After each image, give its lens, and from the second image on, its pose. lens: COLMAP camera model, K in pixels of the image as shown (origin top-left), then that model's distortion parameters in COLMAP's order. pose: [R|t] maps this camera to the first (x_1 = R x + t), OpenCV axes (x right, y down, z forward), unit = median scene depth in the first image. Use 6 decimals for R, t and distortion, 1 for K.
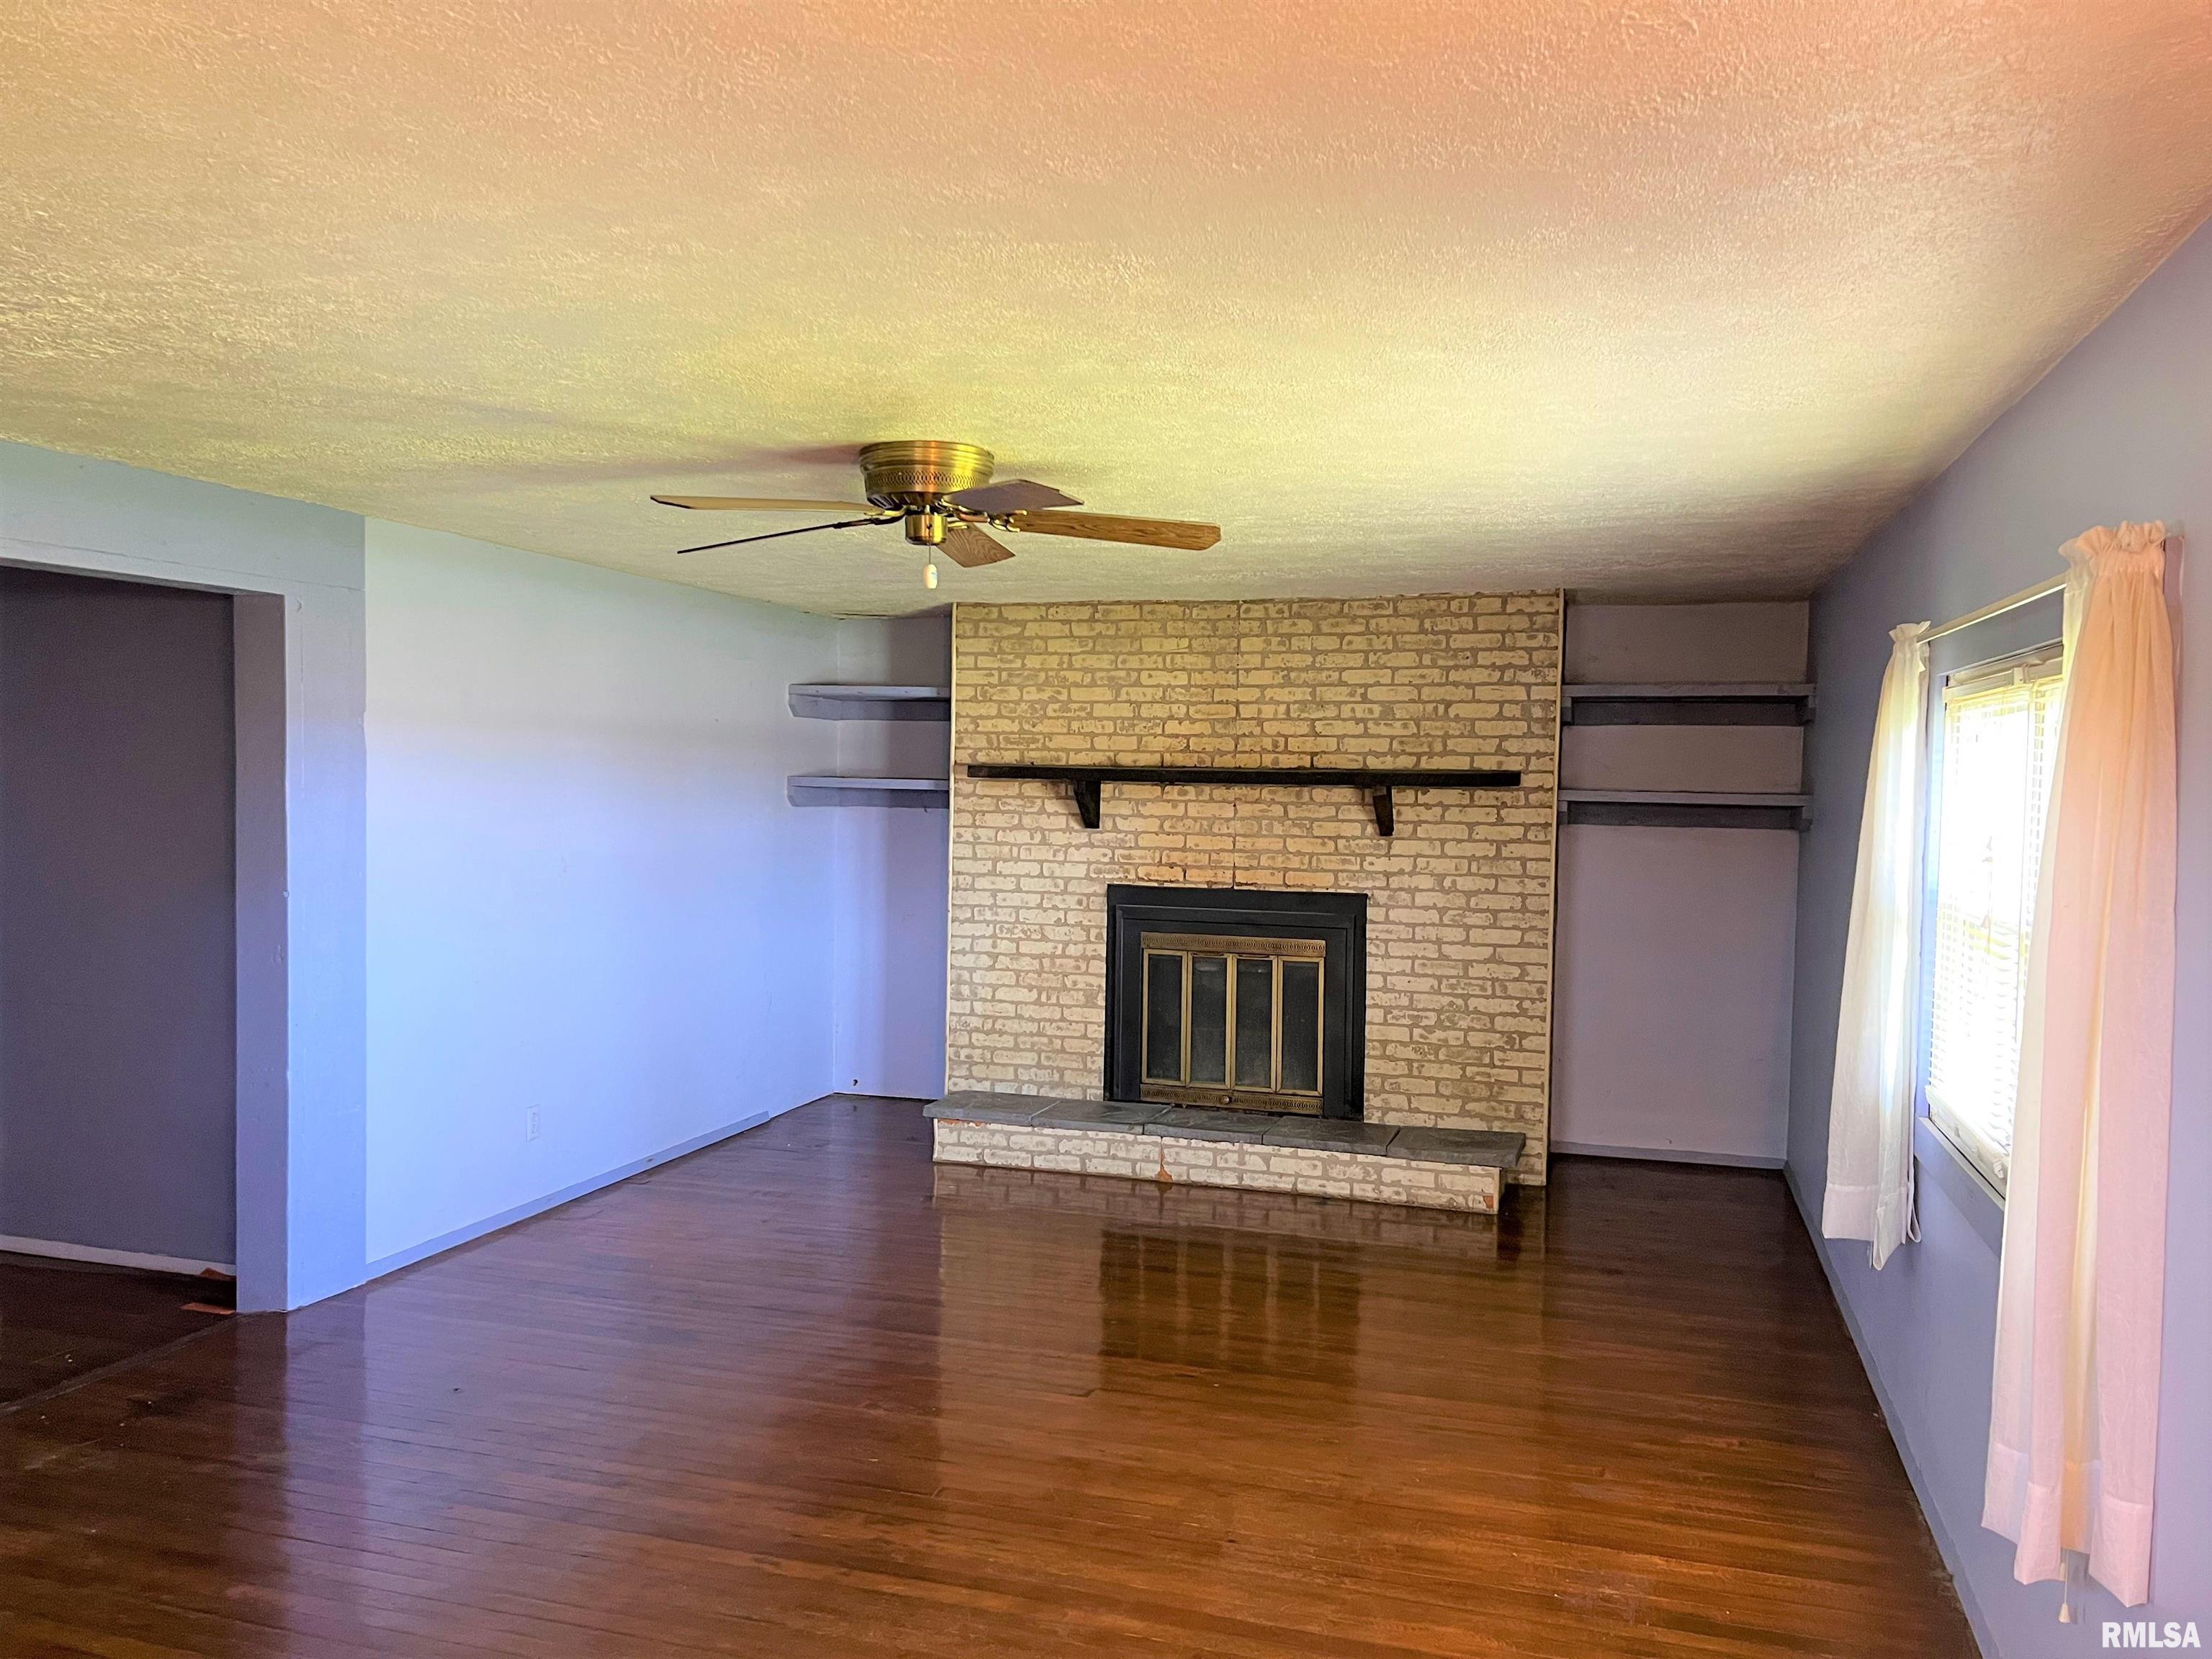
lens RADIAL K [[1663.7, 0, 1101.5], [0, 1663.7, 836.9], [0, 0, 1]] dist [0.140947, -0.253080]
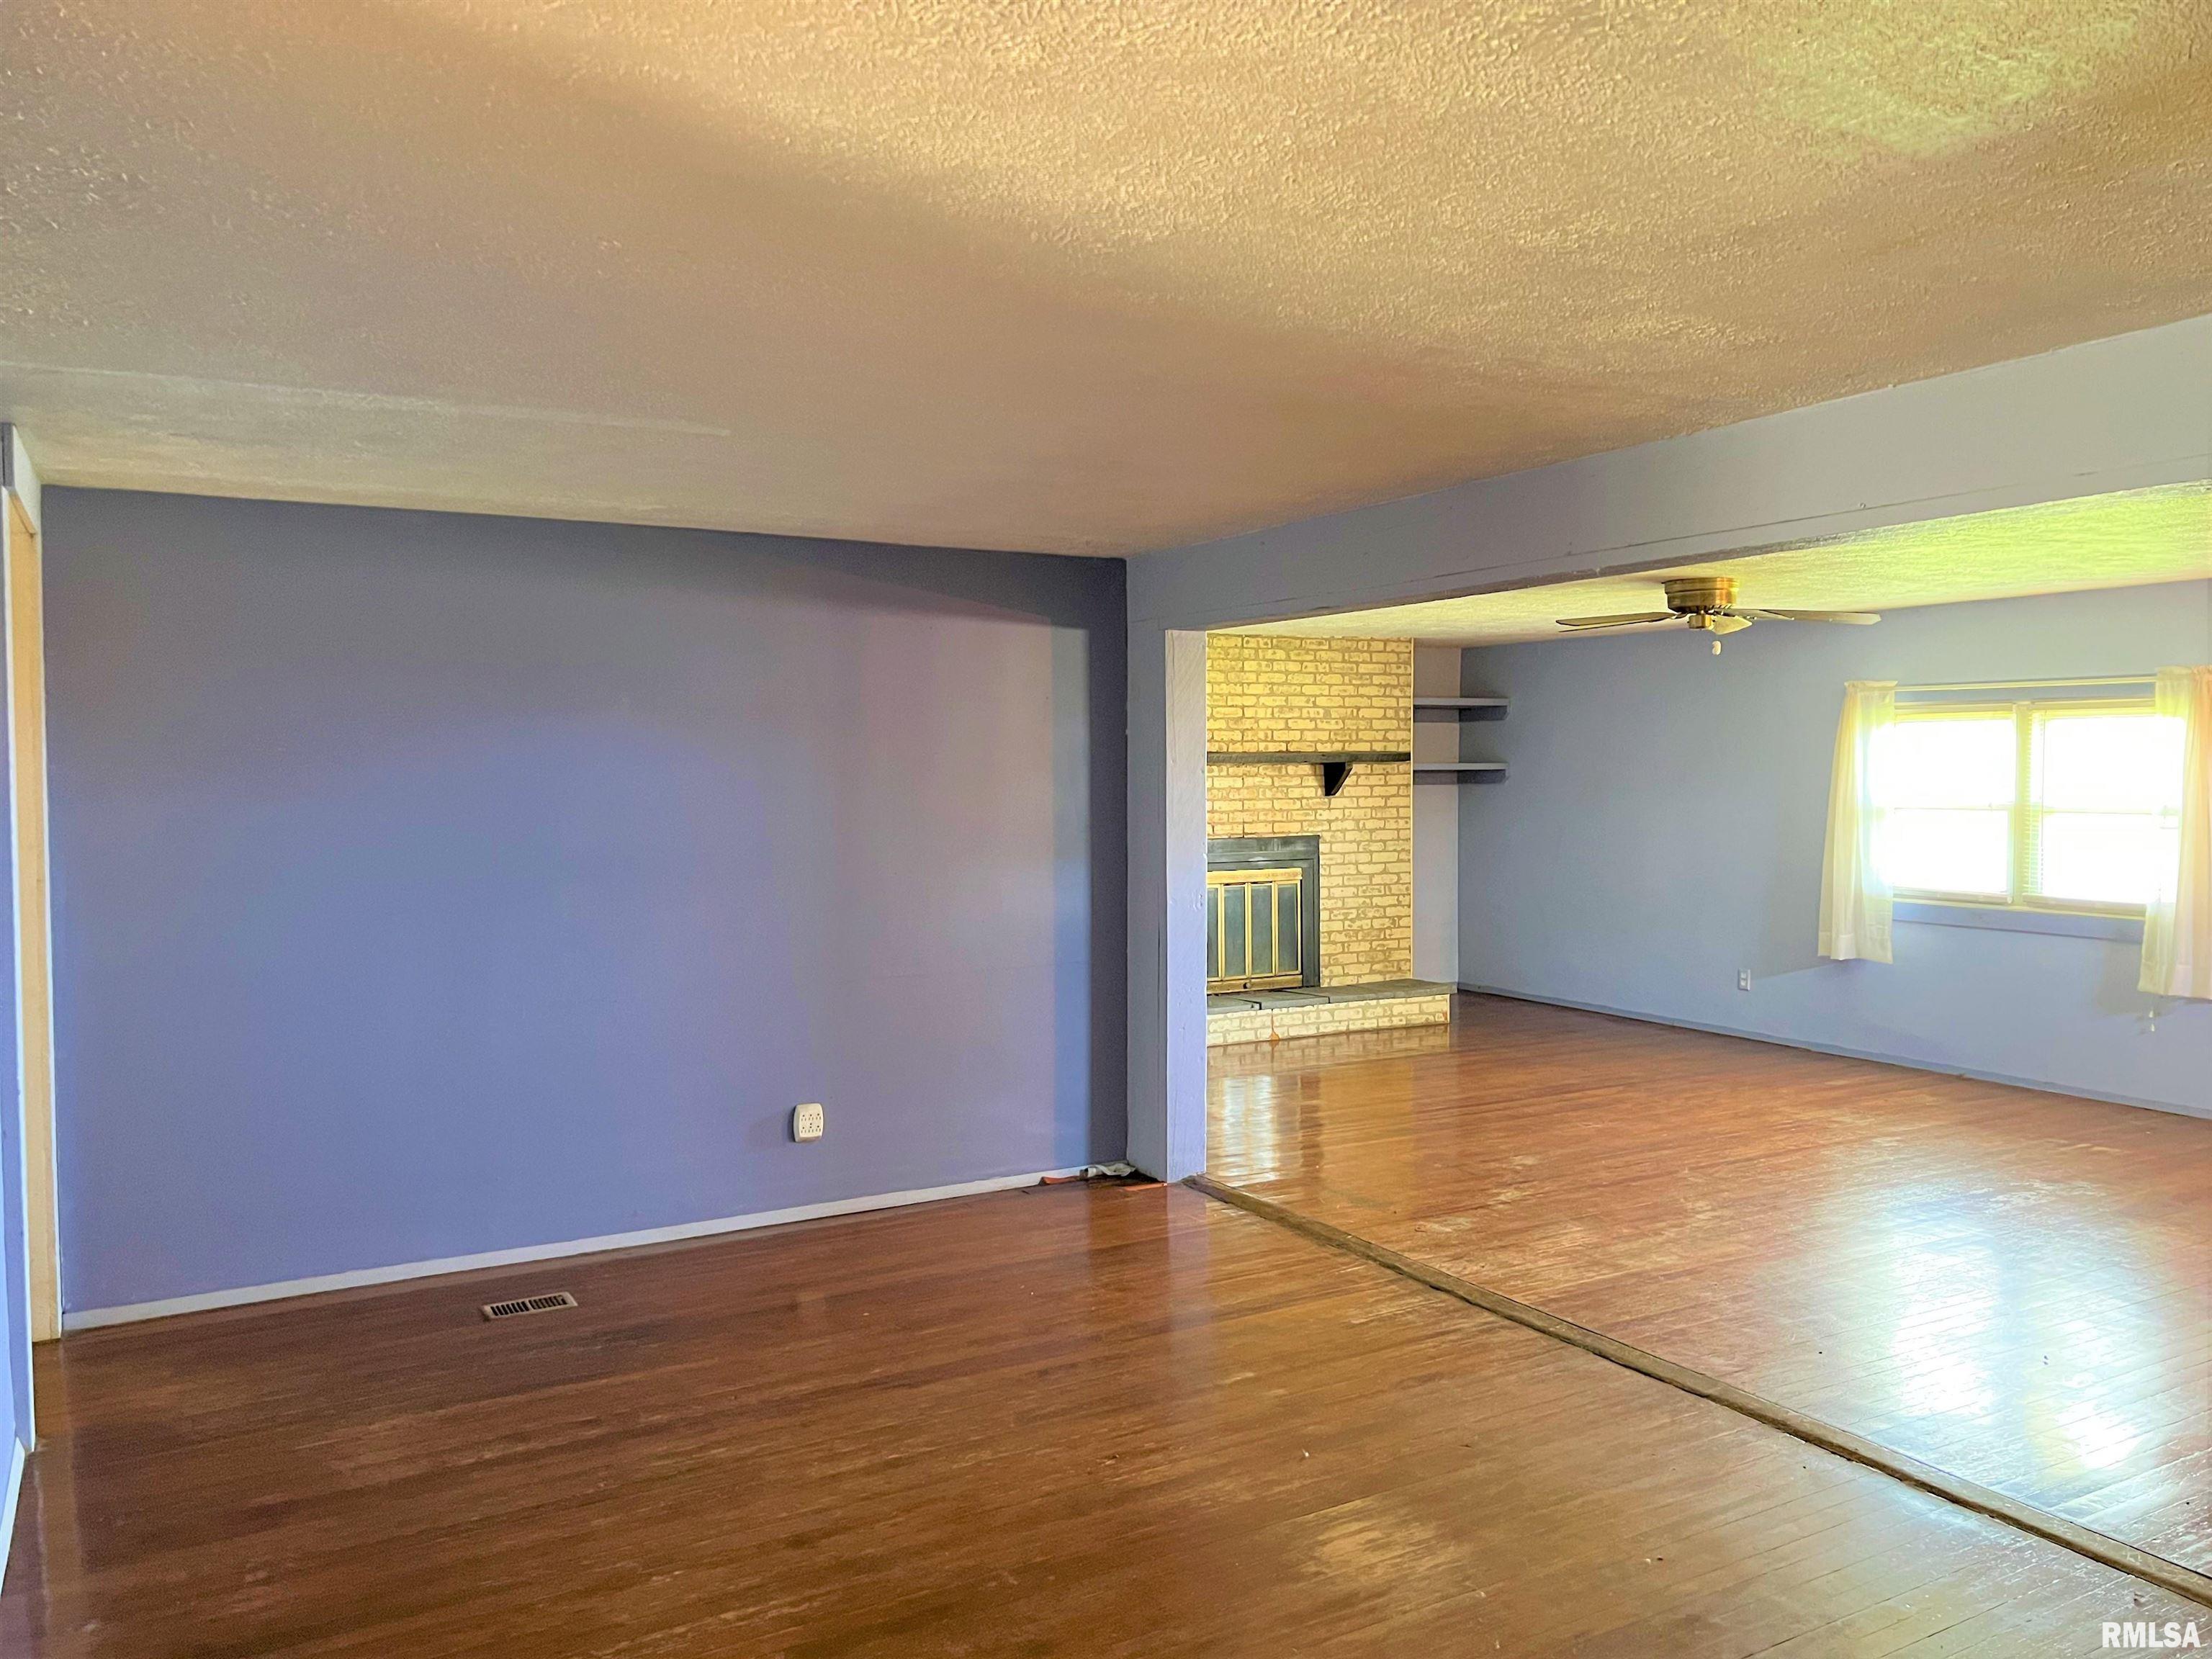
lens RADIAL K [[1663.7, 0, 1101.5], [0, 1663.7, 836.9], [0, 0, 1]] dist [0.140947, -0.253080]
pose [[0.684660, -0.050878, 0.727085, -1.073371], [0.045543, 0.998598, 0.026991, -0.013661], [-0.727438, 0.014634, 0.686017, 0.116767]]
